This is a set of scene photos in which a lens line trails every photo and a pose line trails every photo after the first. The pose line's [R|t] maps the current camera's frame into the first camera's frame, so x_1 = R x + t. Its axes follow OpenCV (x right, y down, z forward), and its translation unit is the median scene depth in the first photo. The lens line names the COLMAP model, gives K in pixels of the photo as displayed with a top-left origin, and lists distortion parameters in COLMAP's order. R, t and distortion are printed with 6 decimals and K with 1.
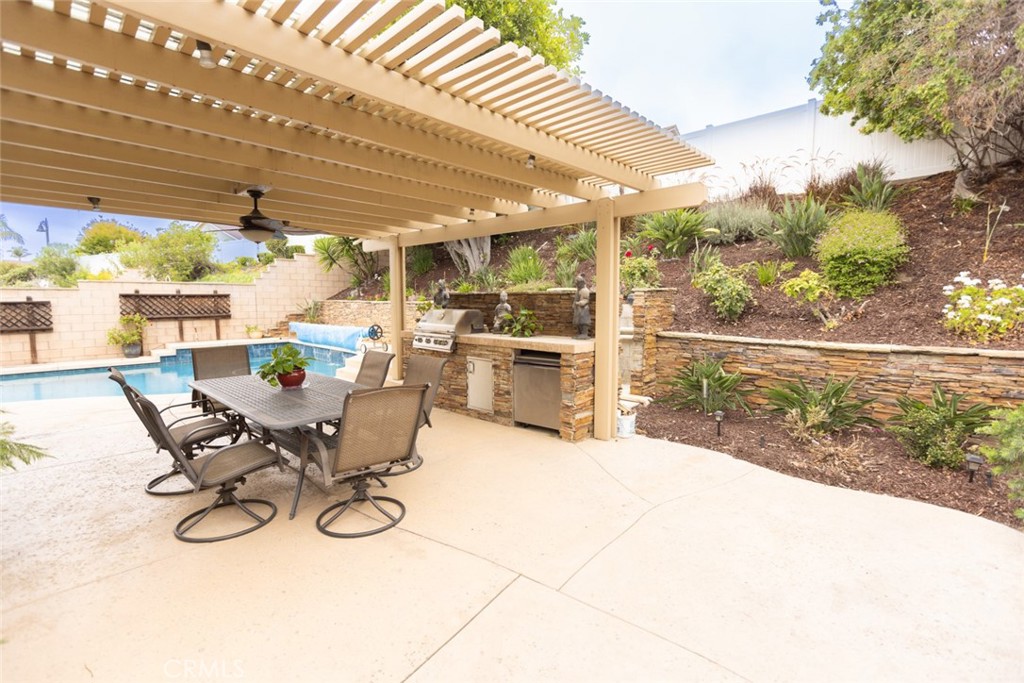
lens RADIAL K [[463.2, 0, 503.2], [0, 463.2, 341.5], [0, 0, 1]] dist [0.002508, 0.000285]
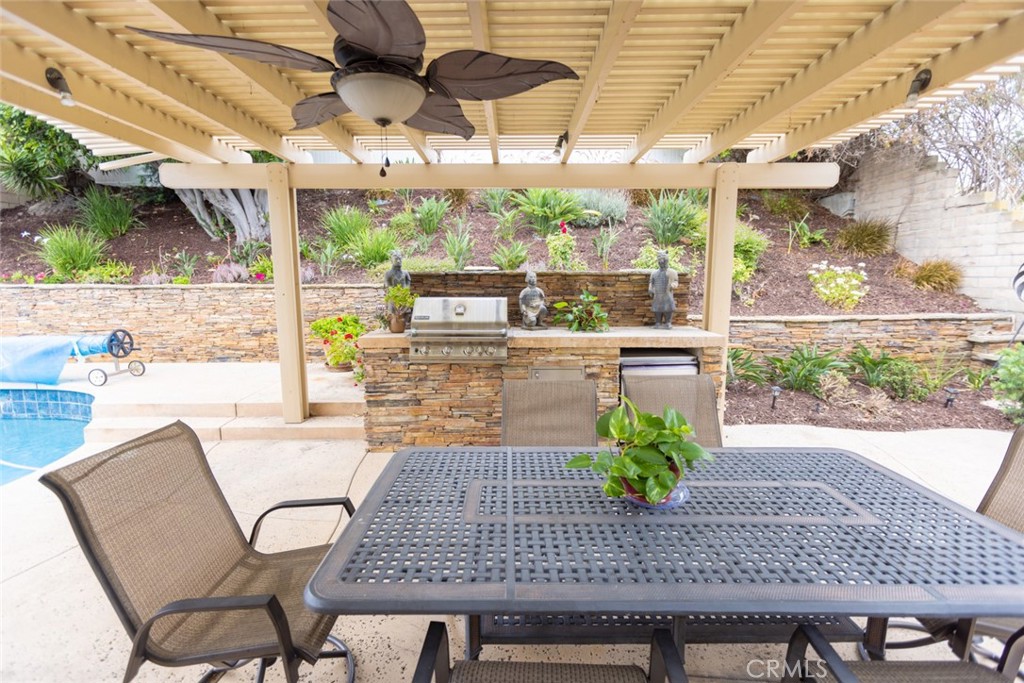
lens RADIAL K [[449.7, 0, 511.8], [0, 449.7, 342.4], [0, 0, 1]] dist [-0.001173, -0.000071]
pose [[0.720175, -0.095181, 0.687233, -0.583723], [0.063611, 0.995431, 0.071206, -0.054829], [-0.690870, -0.007565, 0.722939, 0.590158]]
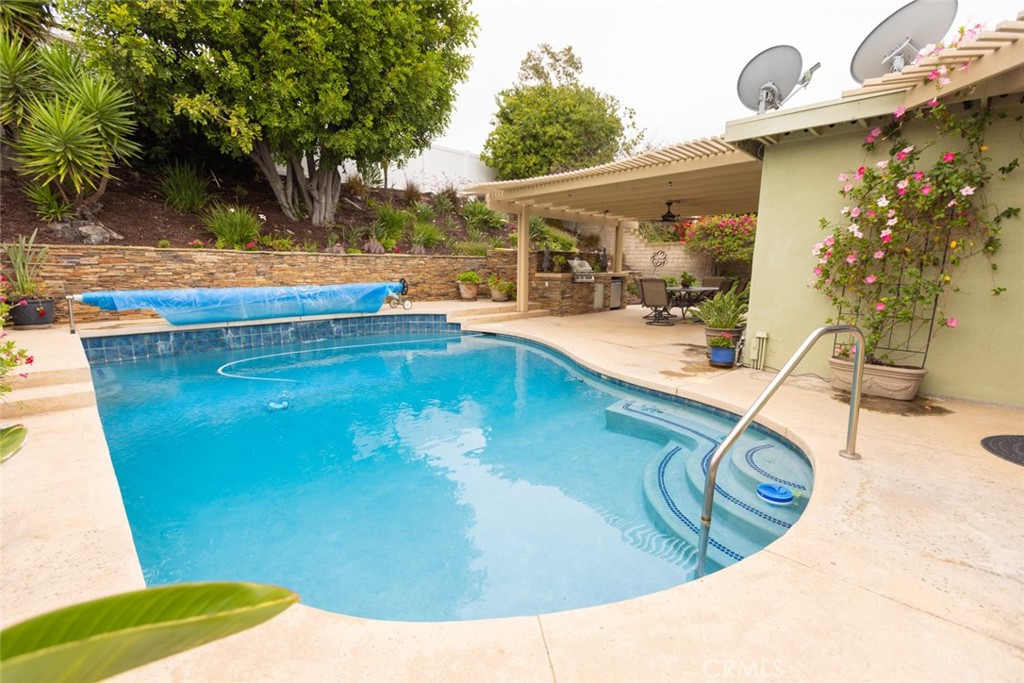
lens RADIAL K [[449.7, 0, 511.8], [0, 449.7, 342.4], [0, 0, 1]] dist [-0.001173, -0.000071]
pose [[0.010248, -0.170372, 0.985327, -2.267358], [0.082581, 0.982156, 0.168965, -0.085306], [-0.996532, 0.079638, 0.024134, 1.453751]]
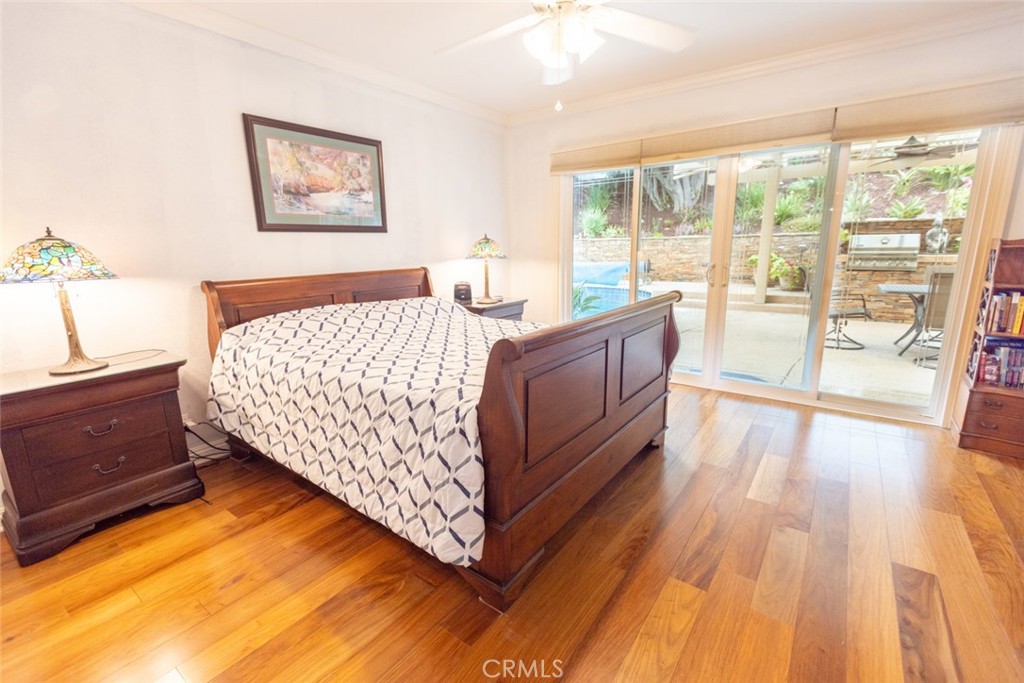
lens RADIAL K [[449.7, 0, 511.8], [0, 449.7, 342.4], [0, 0, 1]] dist [-0.001173, -0.000071]
pose [[0.991427, -0.041502, 0.123894, -1.363553], [0.026796, 0.992642, 0.118085, 0.045296], [-0.127883, -0.113753, 0.985244, 0.010617]]
